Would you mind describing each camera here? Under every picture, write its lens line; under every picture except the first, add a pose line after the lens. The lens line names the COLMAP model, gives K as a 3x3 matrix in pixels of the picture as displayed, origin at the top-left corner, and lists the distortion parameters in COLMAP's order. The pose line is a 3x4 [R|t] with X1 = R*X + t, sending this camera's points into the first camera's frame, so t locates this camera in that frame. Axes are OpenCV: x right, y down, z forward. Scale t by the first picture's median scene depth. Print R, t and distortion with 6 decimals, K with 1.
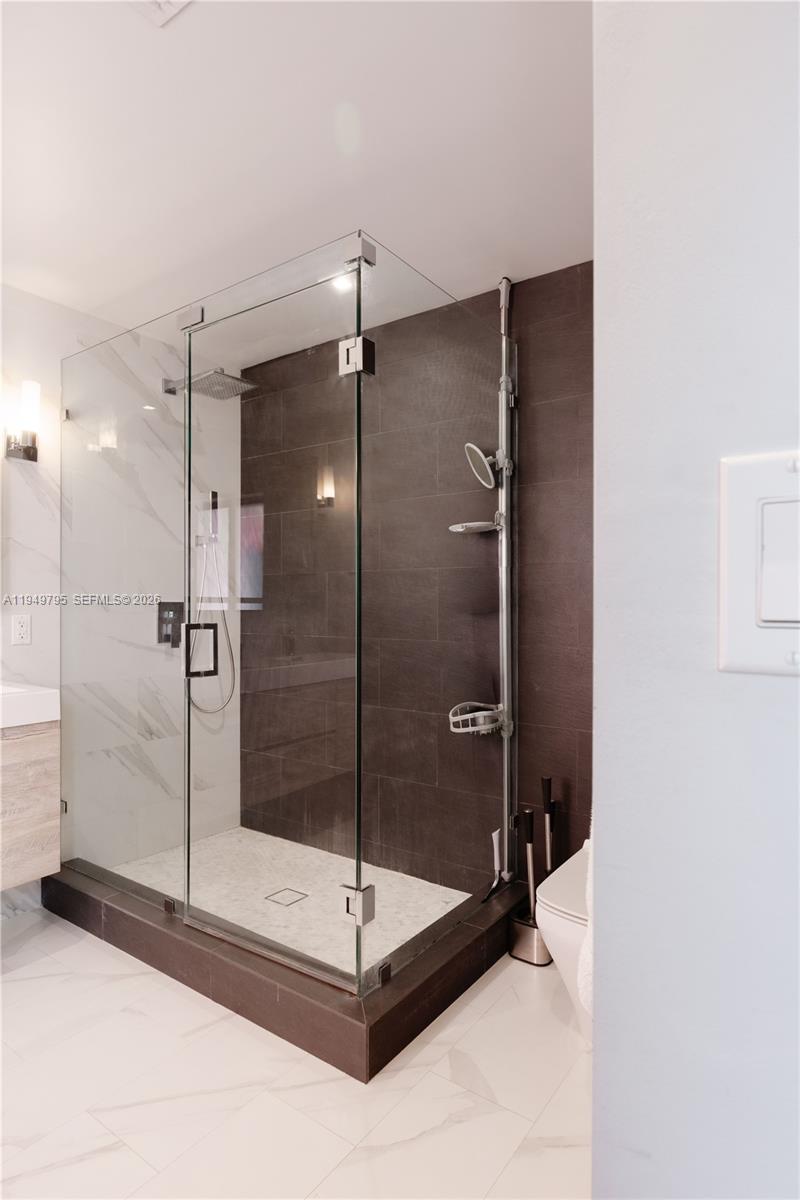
lens RADIAL K [[660.8, 0, 402.8], [0, 660.8, 613.3], [0, 0, 1]] dist [-0.002765, -0.001321]
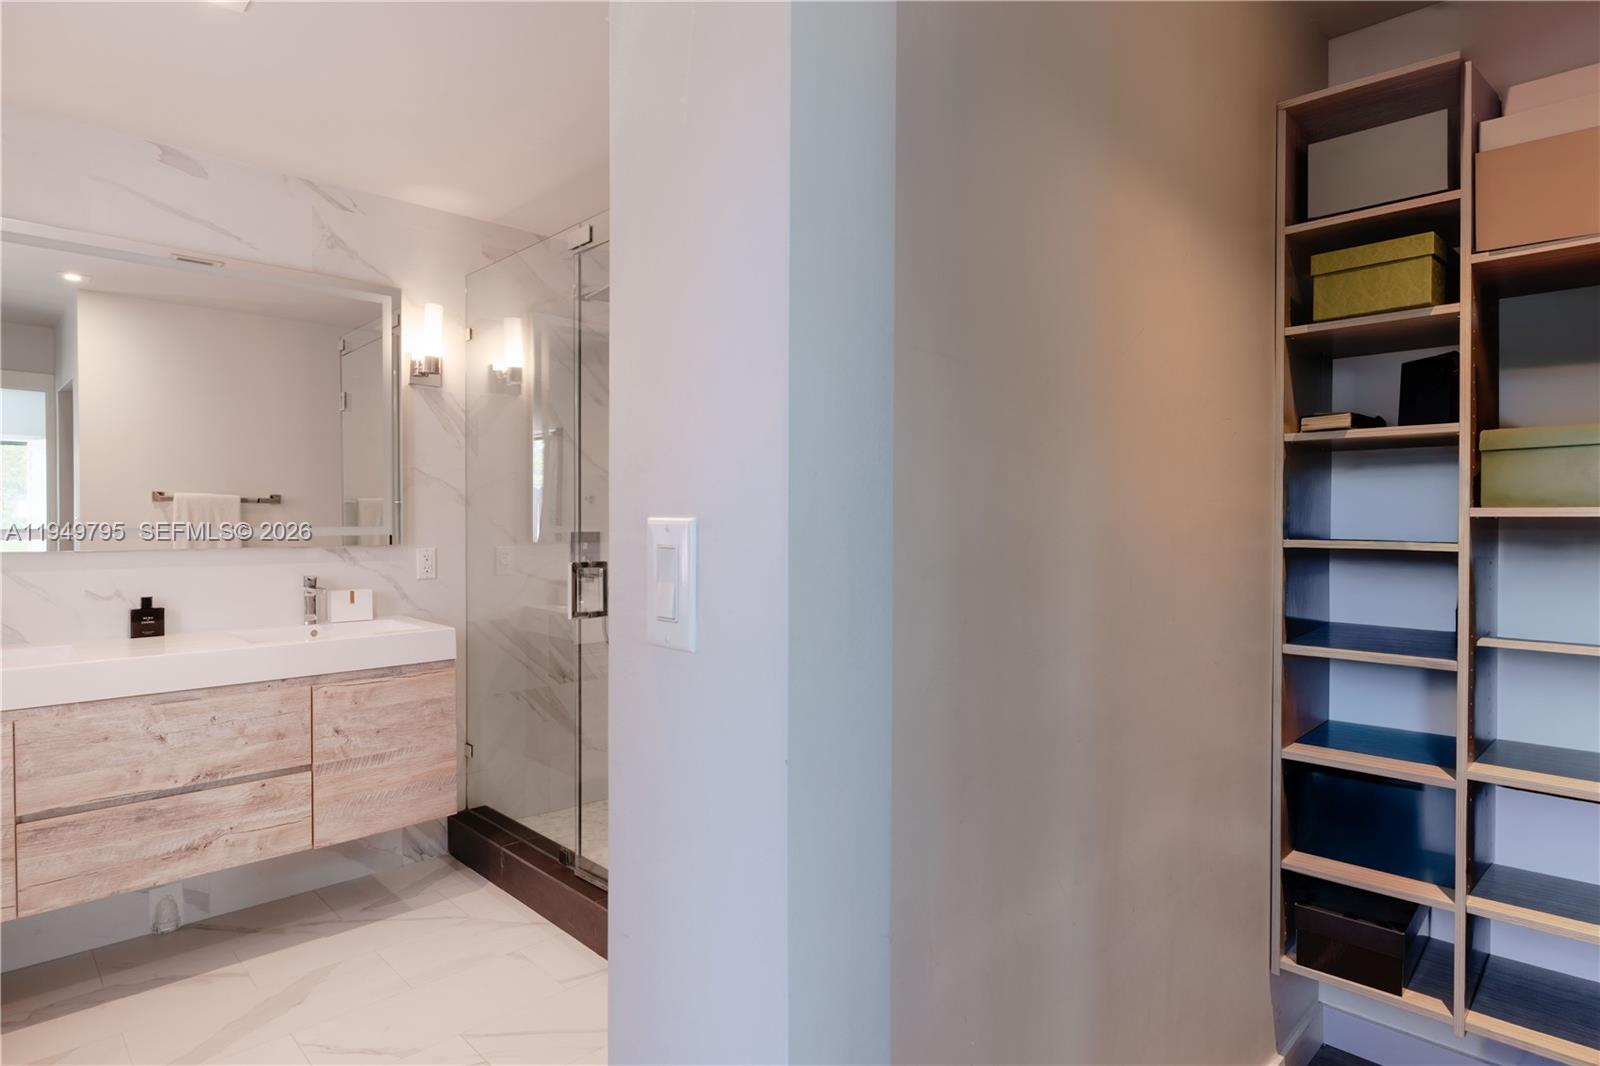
lens RADIAL K [[884.1, 0, 804.3], [0, 884.1, 539.6], [0, 0, 1]] dist [-0.002937, -0.001830]
pose [[0.984899, 0.004426, -0.173072, 0.186224], [-0.001697, 0.999872, 0.015917, -0.031729], [0.173121, -0.015383, 0.984780, -0.169150]]
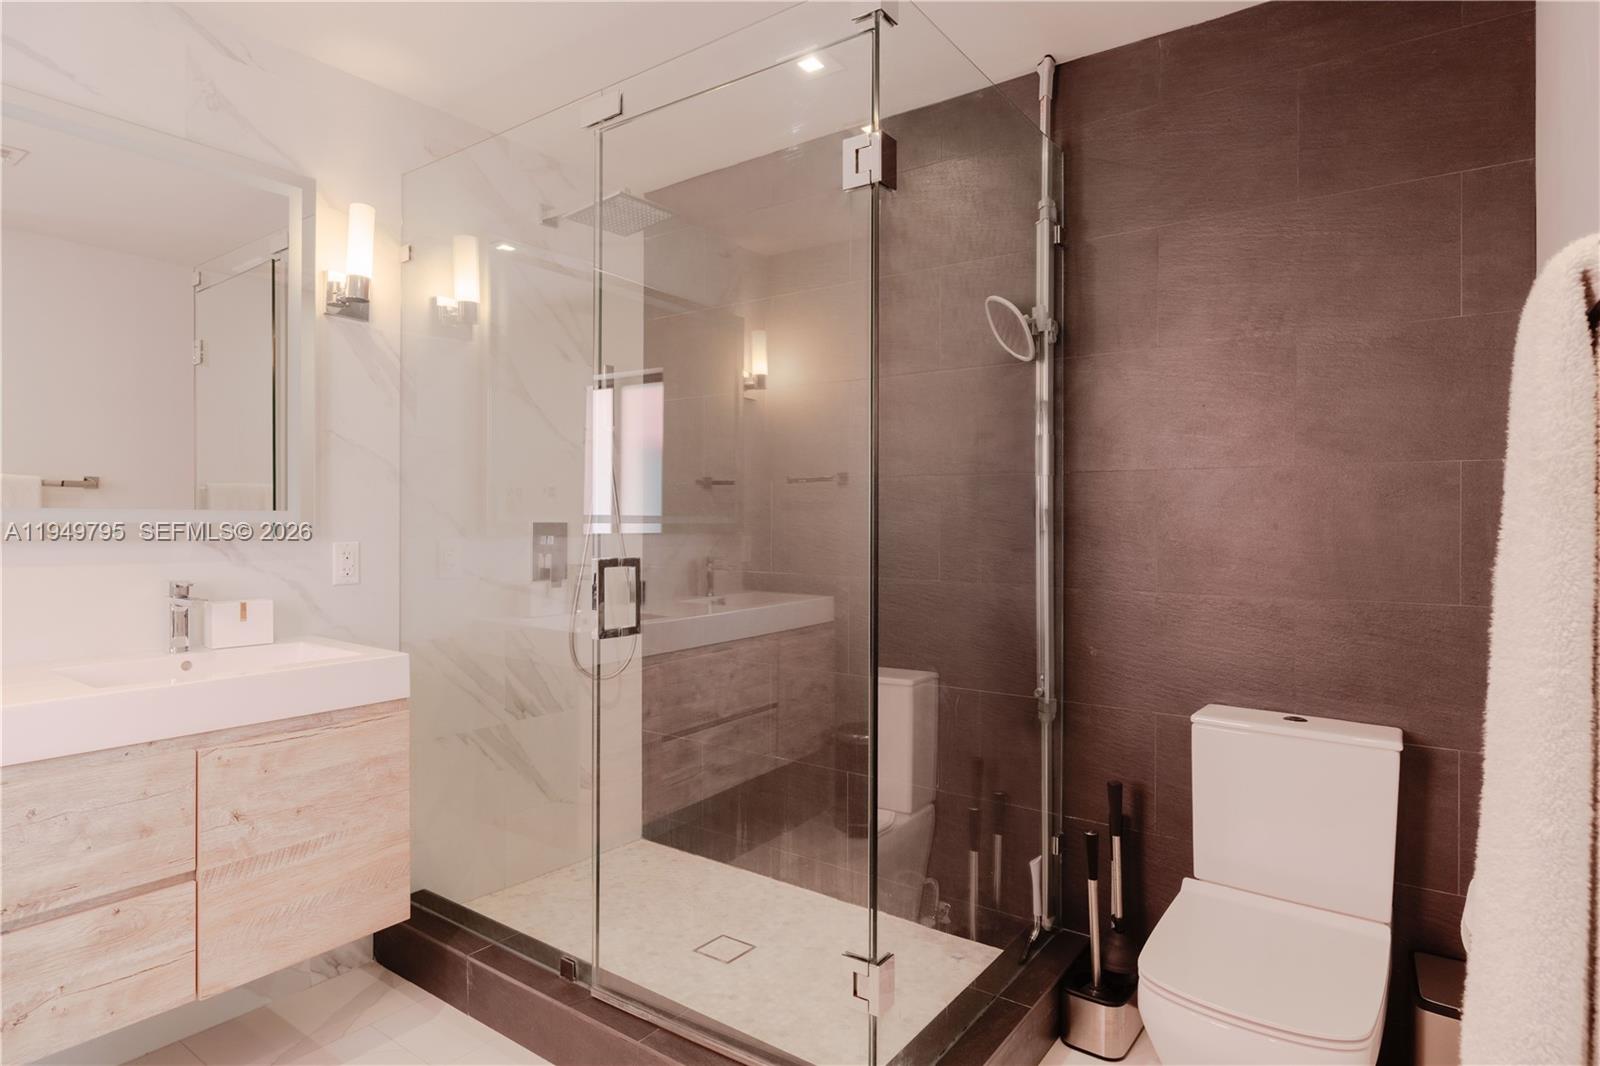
lens RADIAL K [[876.3, 0, 800.0], [0, 876.3, 533.0], [0, 0, 1]] dist [-0.005372, -0.001536]
pose [[0.999980, 0.003656, -0.005227, -0.097571], [-0.003637, 0.999987, 0.003503, -0.012160], [0.005240, -0.003484, 0.999980, 0.084097]]
